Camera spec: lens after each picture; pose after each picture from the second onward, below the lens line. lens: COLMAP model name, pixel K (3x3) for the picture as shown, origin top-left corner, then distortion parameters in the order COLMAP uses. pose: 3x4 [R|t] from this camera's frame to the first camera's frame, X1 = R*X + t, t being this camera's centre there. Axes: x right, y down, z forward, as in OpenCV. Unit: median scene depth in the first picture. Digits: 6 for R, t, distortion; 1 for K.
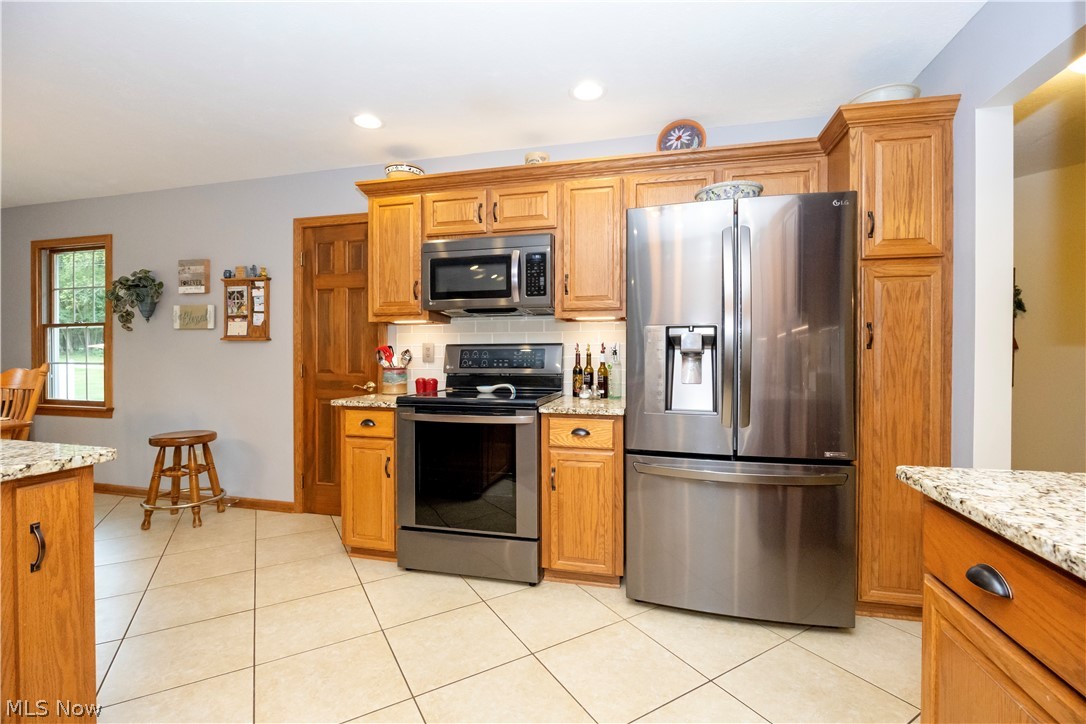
lens RADIAL K [[480.9, 0, 542.0], [0, 480.9, 360.7], [0, 0, 1]] dist [-0.011761, 0.000173]
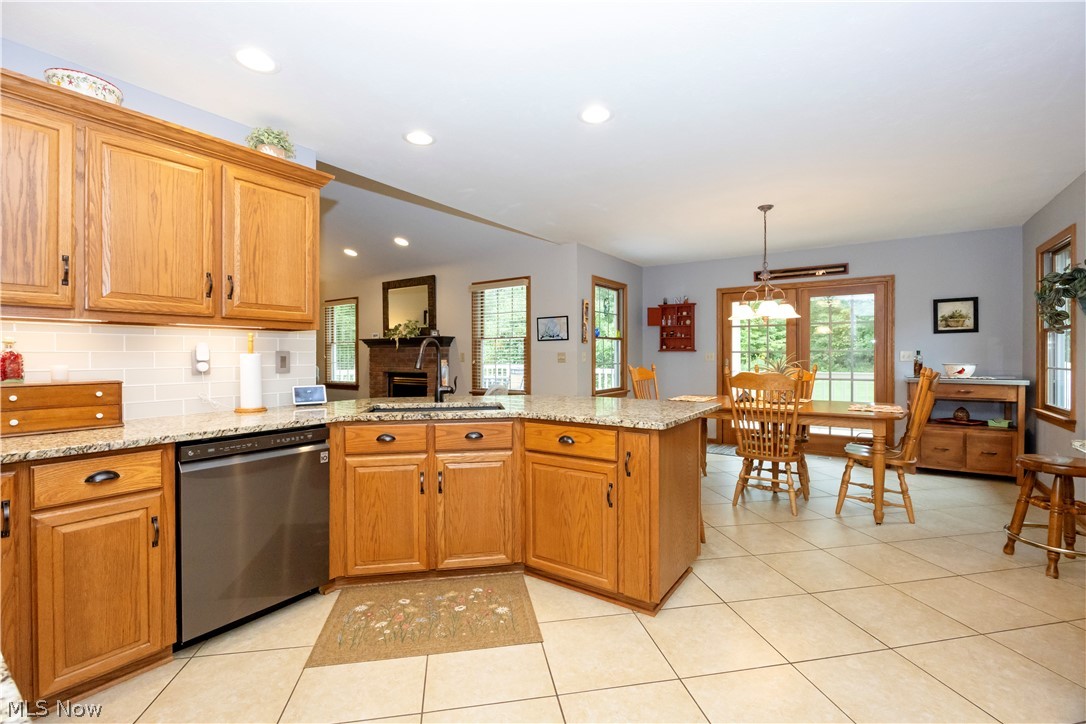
lens RADIAL K [[480.9, 0, 547.2], [0, 480.9, 358.5], [0, 0, 1]] dist [-0.011761, 0.000173]
pose [[-0.342204, 0.002535, -0.939622, 0.277195], [-0.006884, 0.999963, 0.005205, -0.014813], [0.939600, 0.008250, -0.342174, 0.425422]]
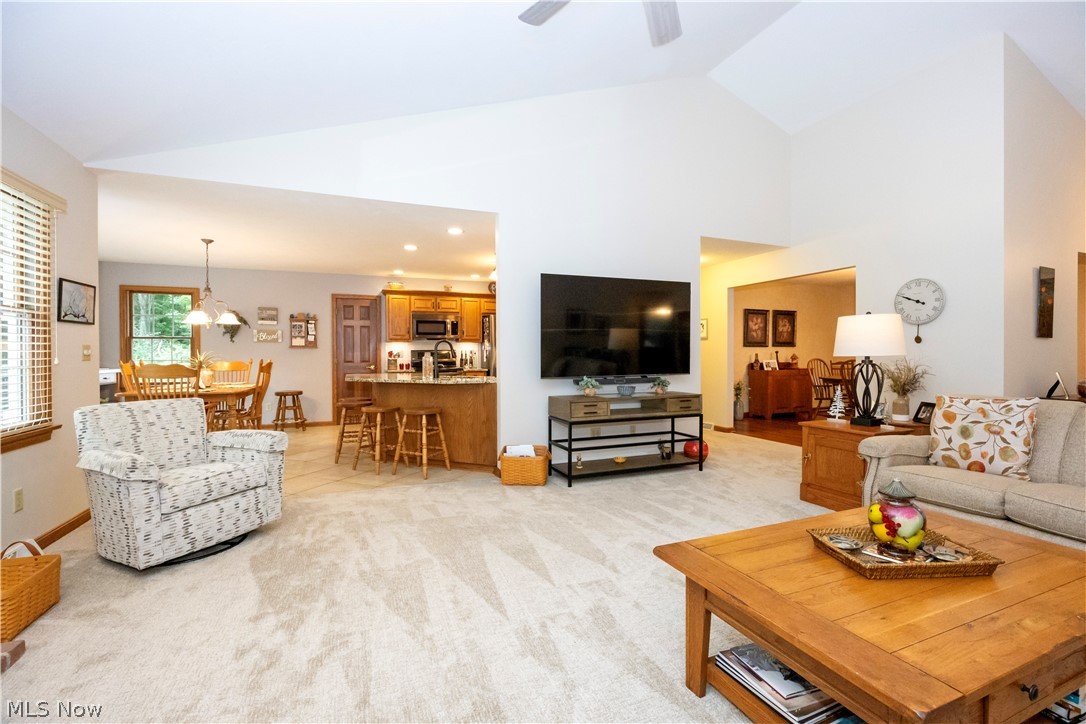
lens RADIAL K [[480.9, 0, 544.3], [0, 480.9, 357.5], [0, 0, 1]] dist [-0.011761, 0.000173]
pose [[0.803401, -0.009087, 0.595368, -1.034301], [0.009687, 0.999951, 0.002191, 0.005939], [-0.595359, 0.004007, 0.803450, -1.353854]]
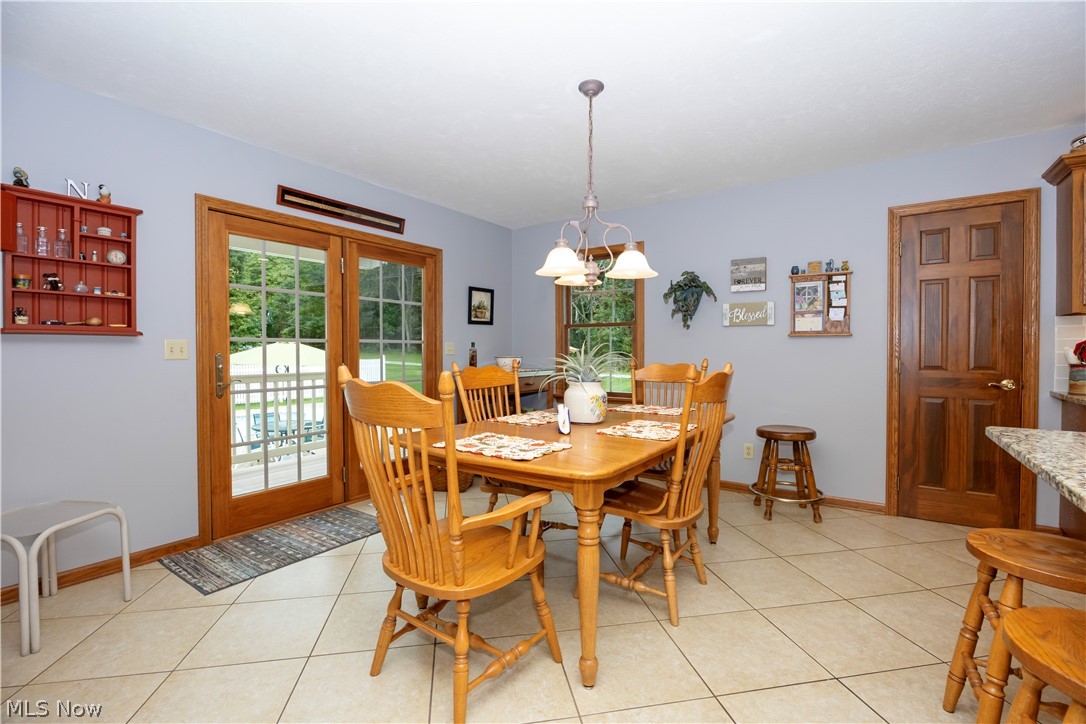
lens RADIAL K [[480.9, 0, 541.3], [0, 480.9, 358.9], [0, 0, 1]] dist [-0.011761, 0.000173]
pose [[0.937549, 0.000073, -0.347853, -0.819251], [0.003177, 0.999956, 0.008775, -0.005939], [0.347838, -0.009332, 0.937508, -0.129977]]
